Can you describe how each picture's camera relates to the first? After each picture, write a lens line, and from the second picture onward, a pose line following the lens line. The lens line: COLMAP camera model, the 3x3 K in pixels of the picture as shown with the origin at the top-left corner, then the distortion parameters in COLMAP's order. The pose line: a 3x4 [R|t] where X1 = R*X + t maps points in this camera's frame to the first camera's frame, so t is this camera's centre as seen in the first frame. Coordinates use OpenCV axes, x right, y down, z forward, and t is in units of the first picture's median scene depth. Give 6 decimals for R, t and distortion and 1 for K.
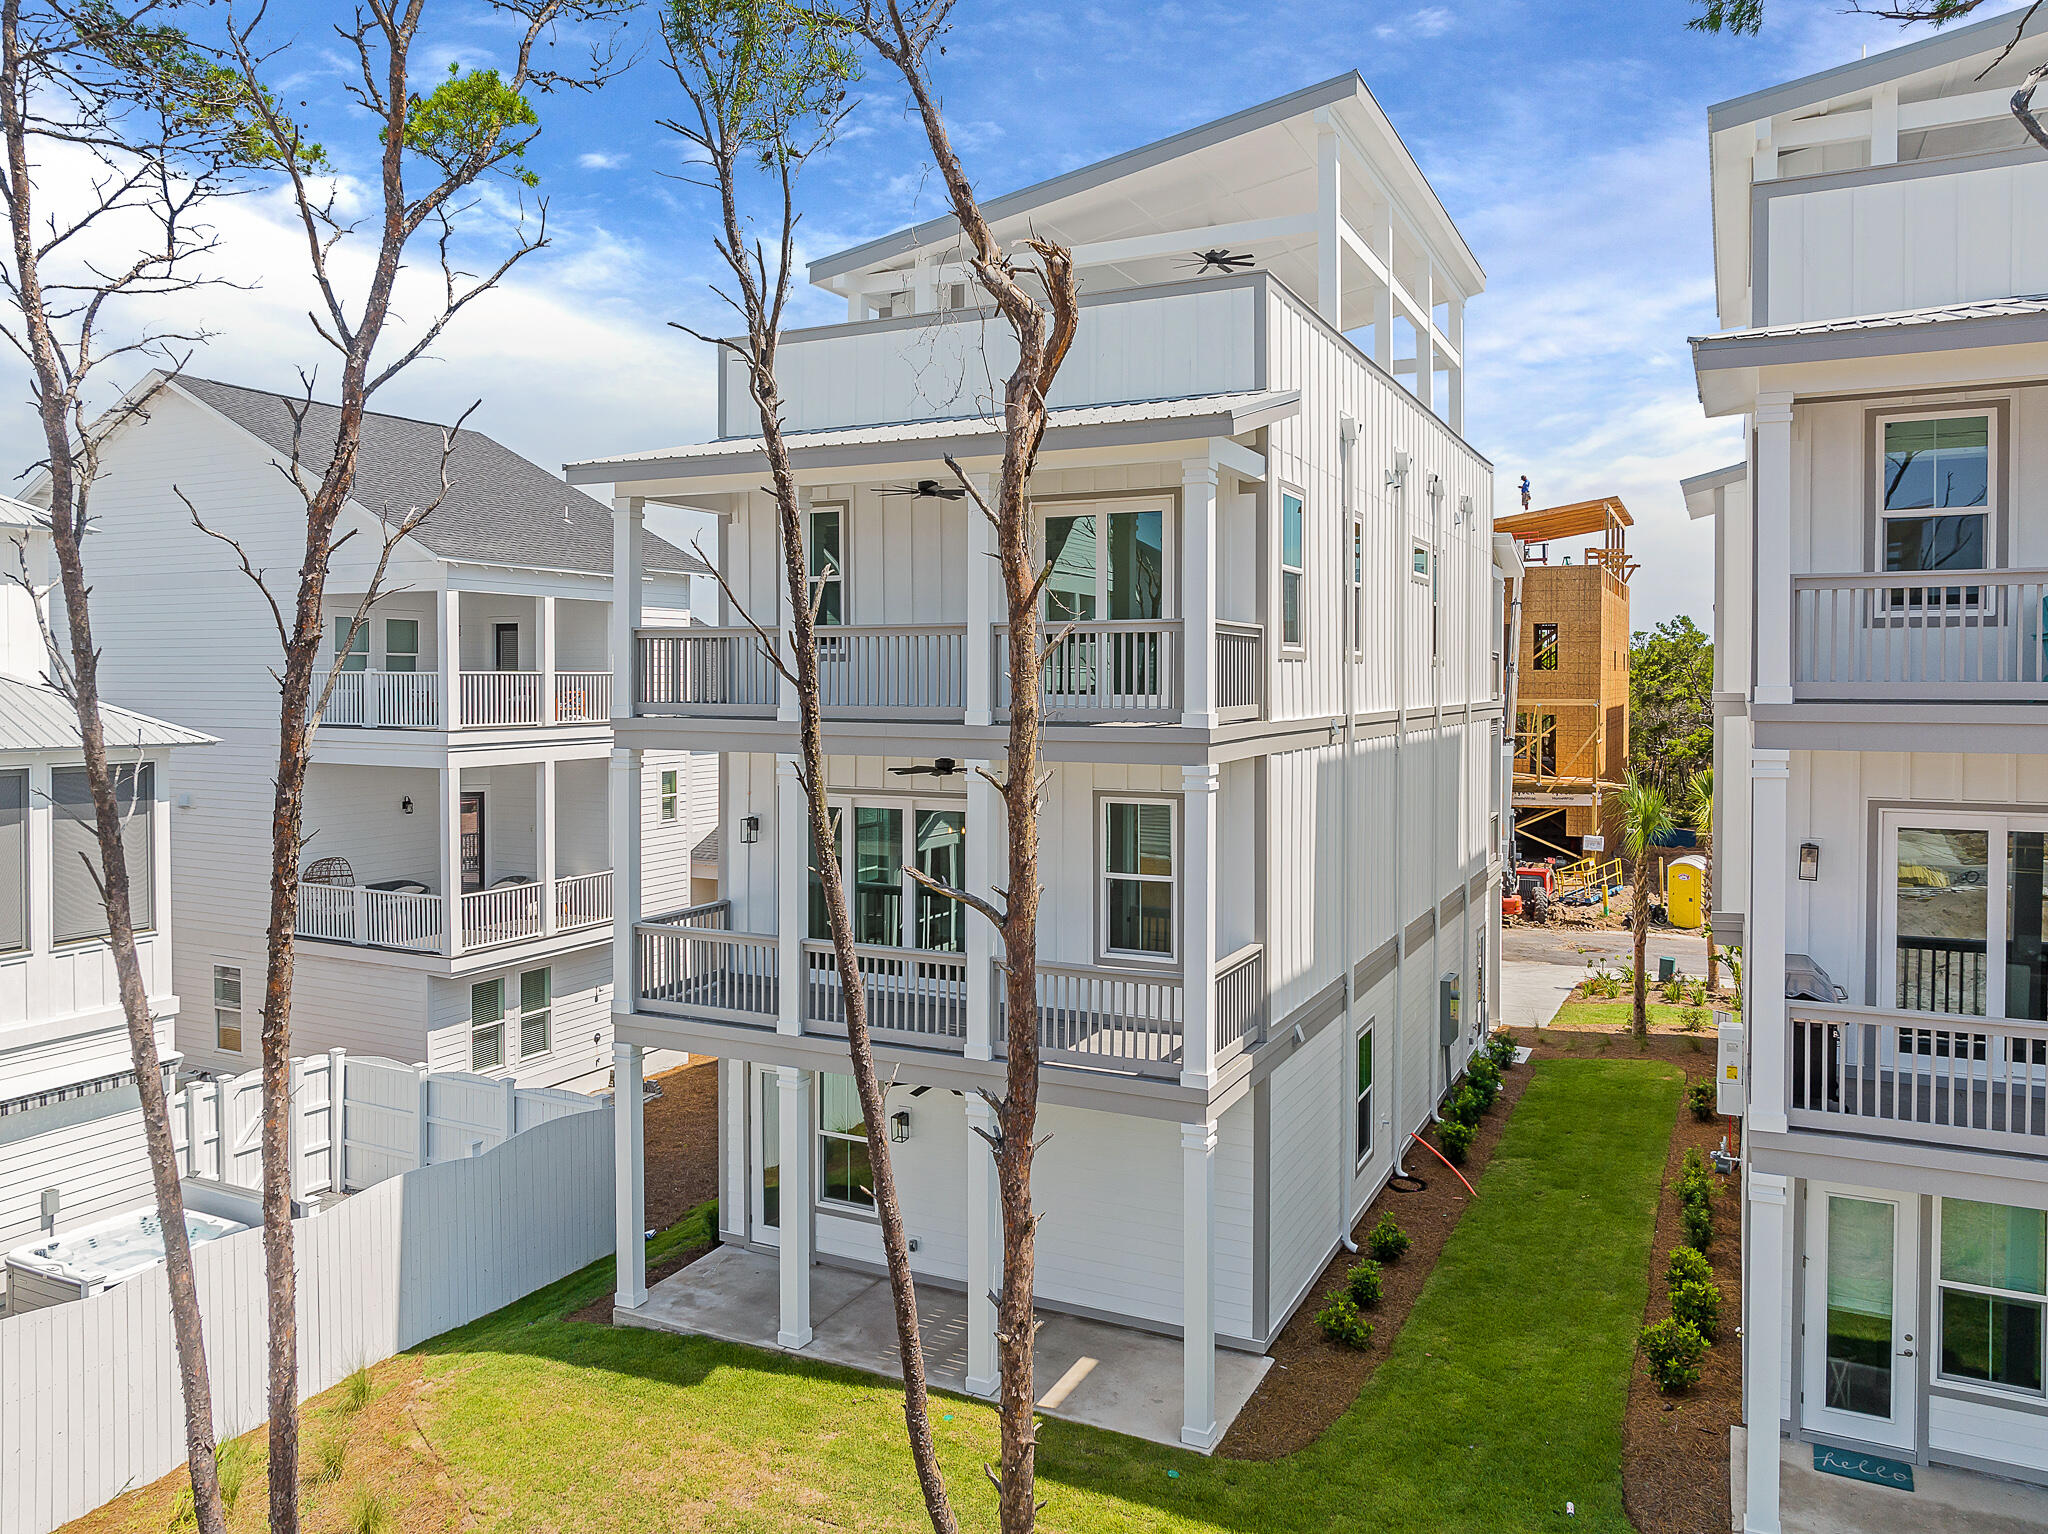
lens RADIAL K [[1503.5, 0, 1020.4], [0, 1503.5, 707.0], [0, 0, 1]] dist [0.001762, 0.003275]
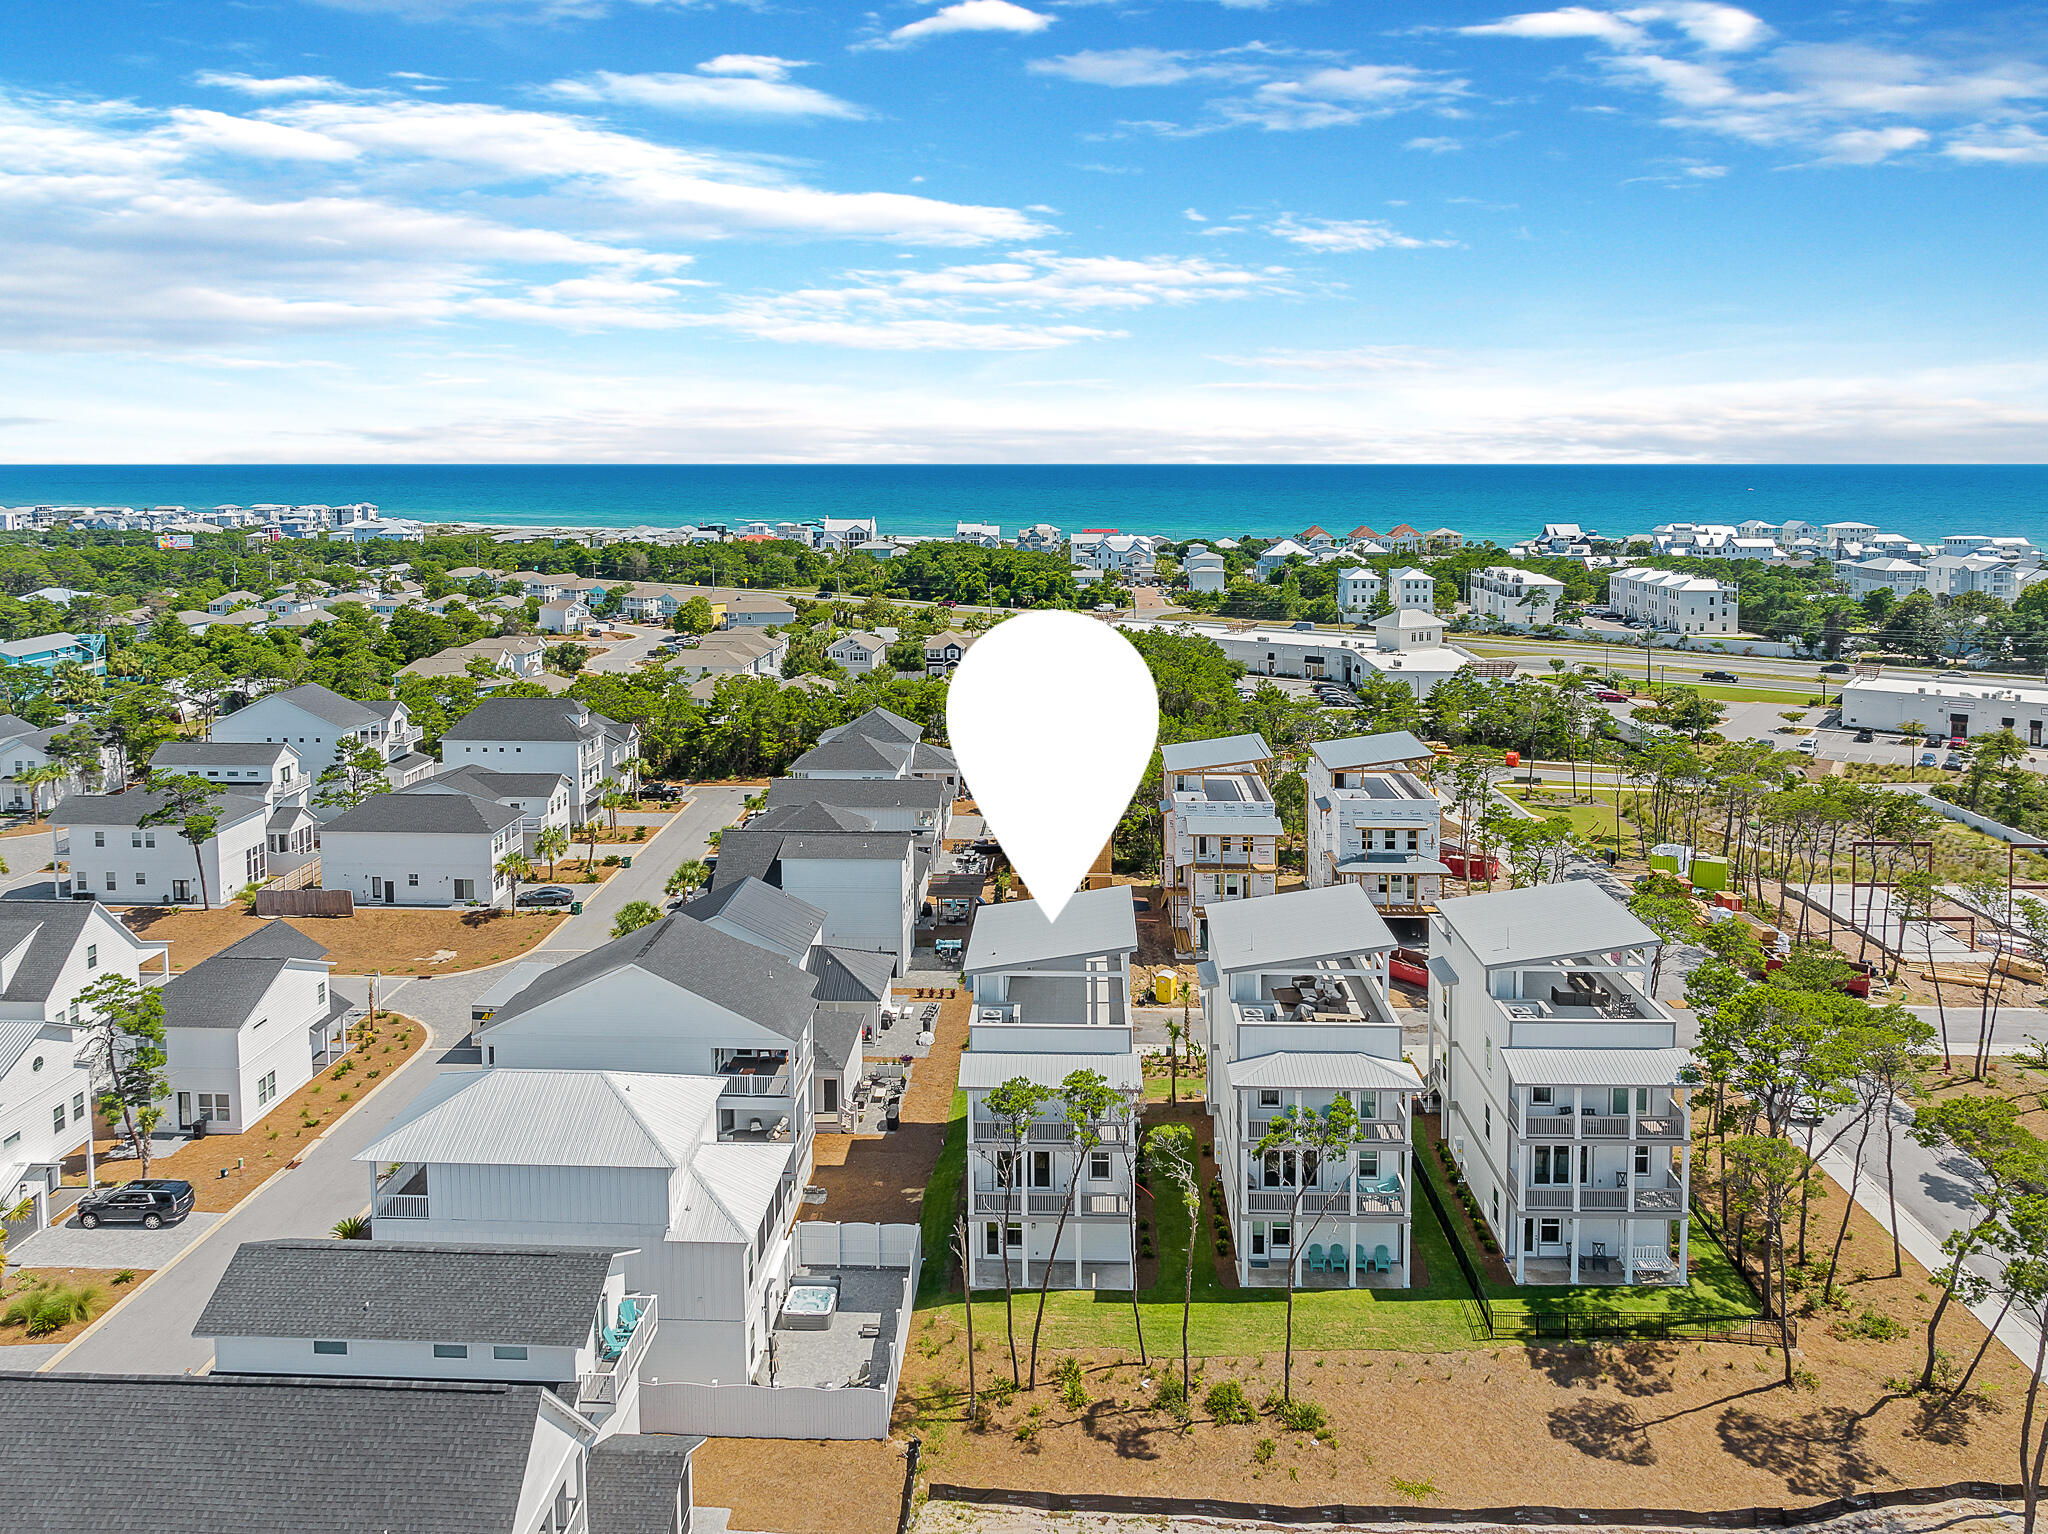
lens RADIAL K [[1442.9, 0, 1031.9], [0, 1442.9, 729.9], [0, 0, 1]] dist [-0.024518, 0.009367]
pose [[0.911918, -0.063837, 0.405377, -1.583478], [0.011930, 0.991533, 0.129306, -1.525639], [-0.410199, -0.113080, 0.904958, -2.280357]]
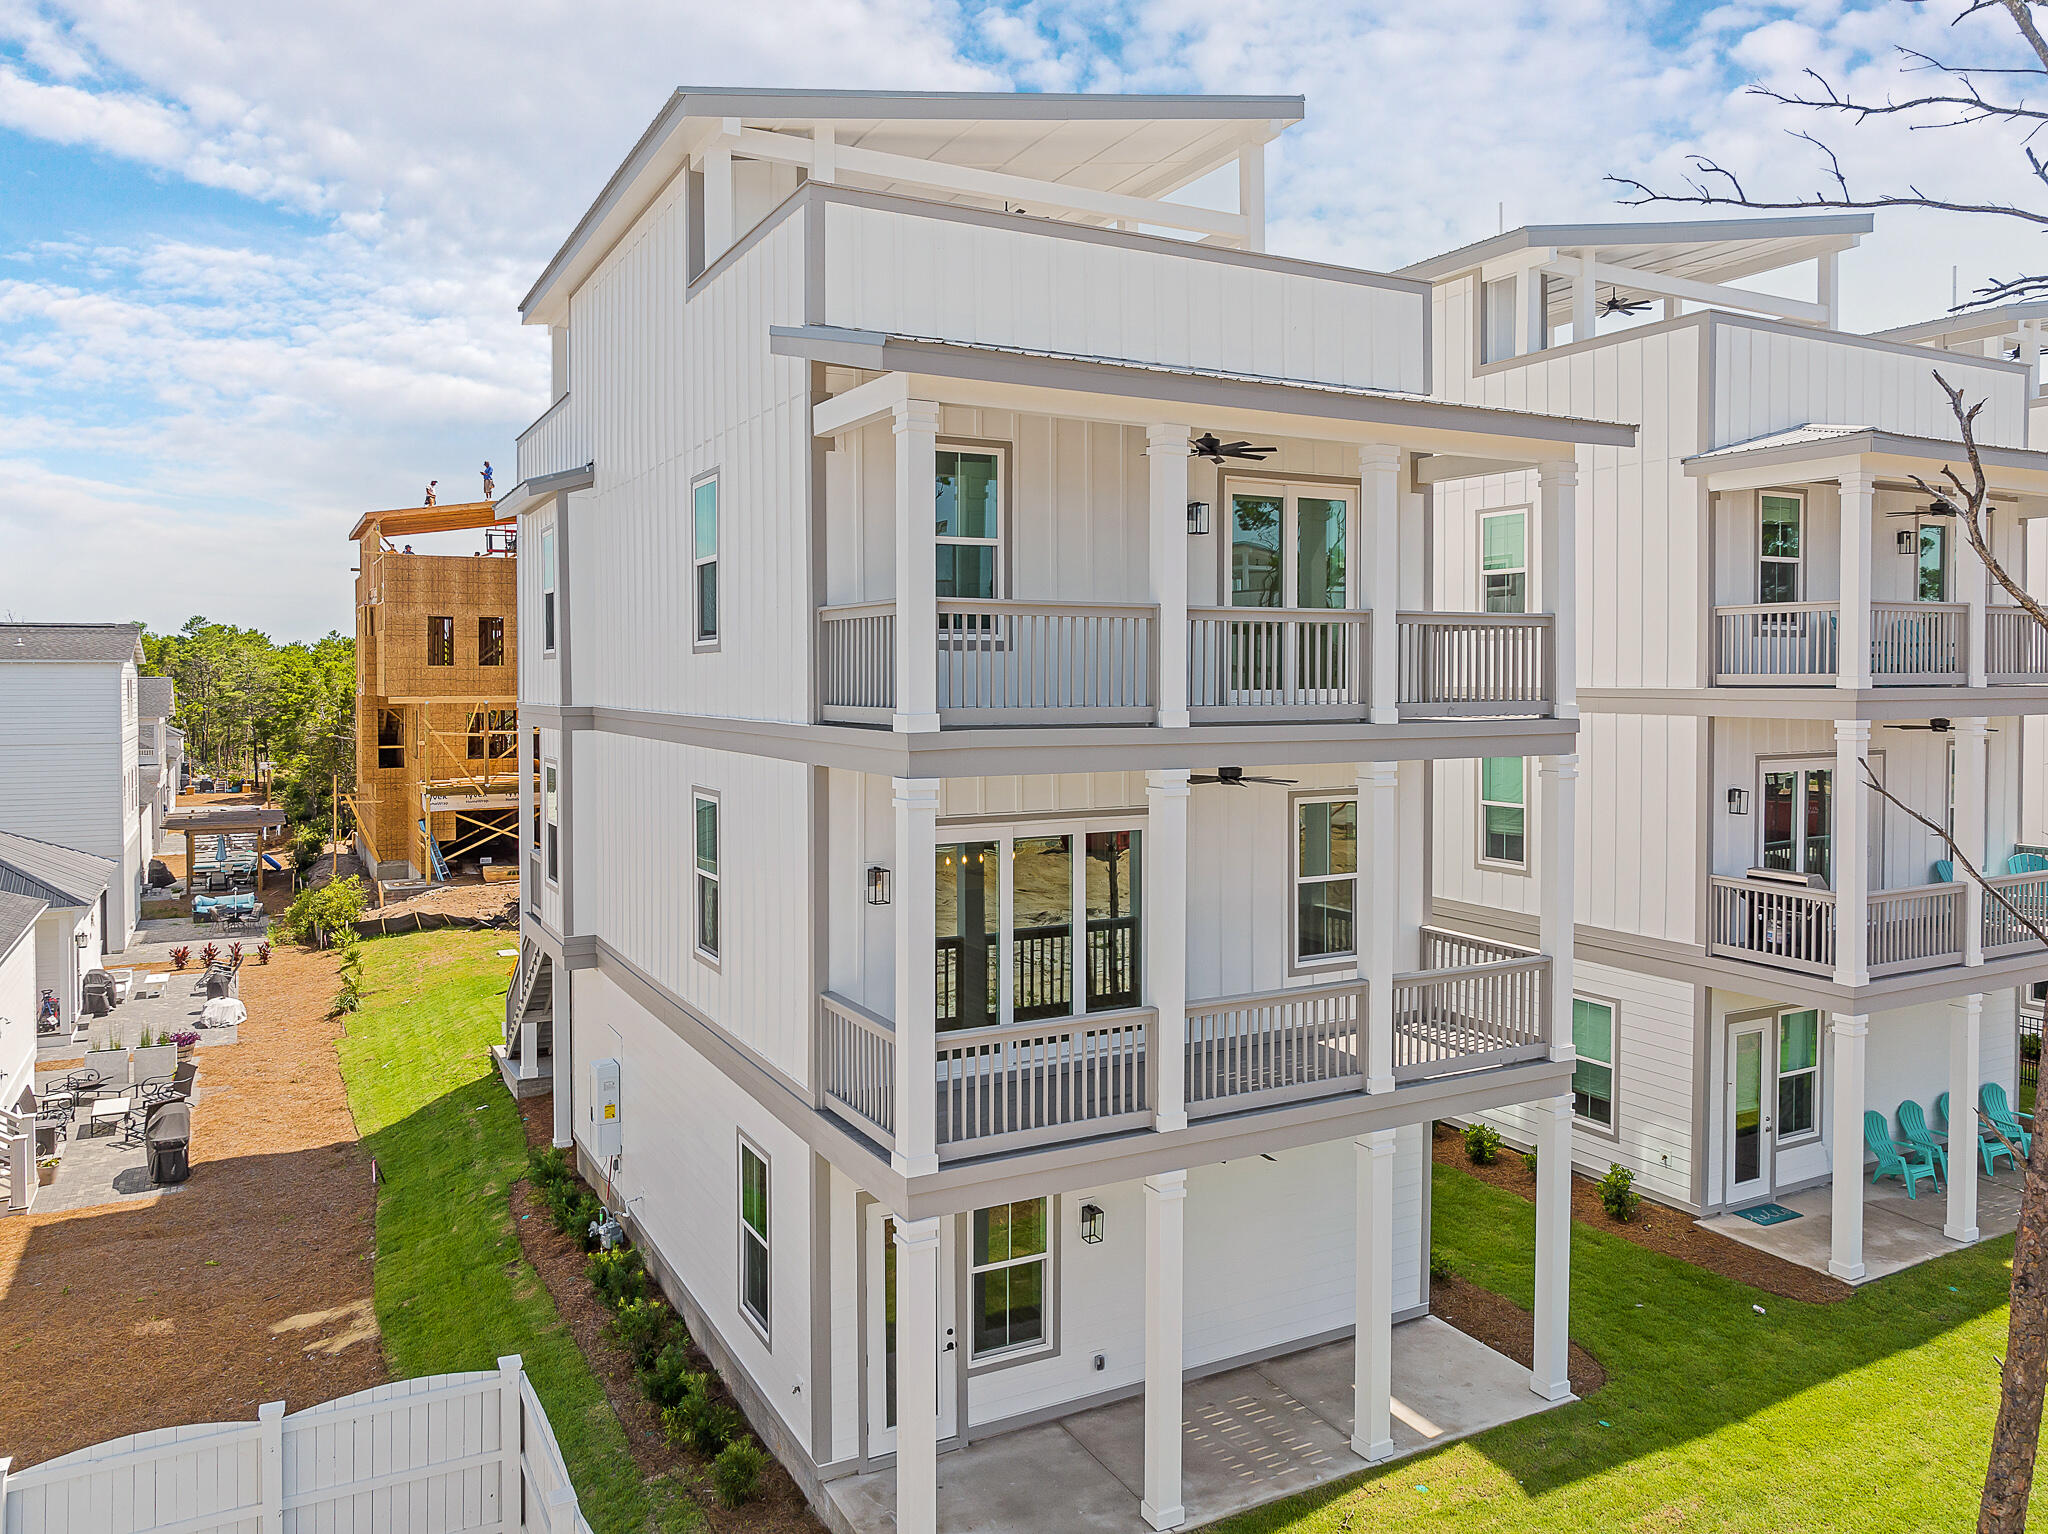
lens RADIAL K [[1442.9, 0, 1031.9], [0, 1442.9, 729.9], [0, 0, 1]] dist [-0.024518, 0.009367]
pose [[0.588657, -0.026093, 0.807962, -0.777243], [0.026275, 0.999568, 0.013138, 0.000871], [-0.807956, 0.013495, 0.589089, 0.607760]]
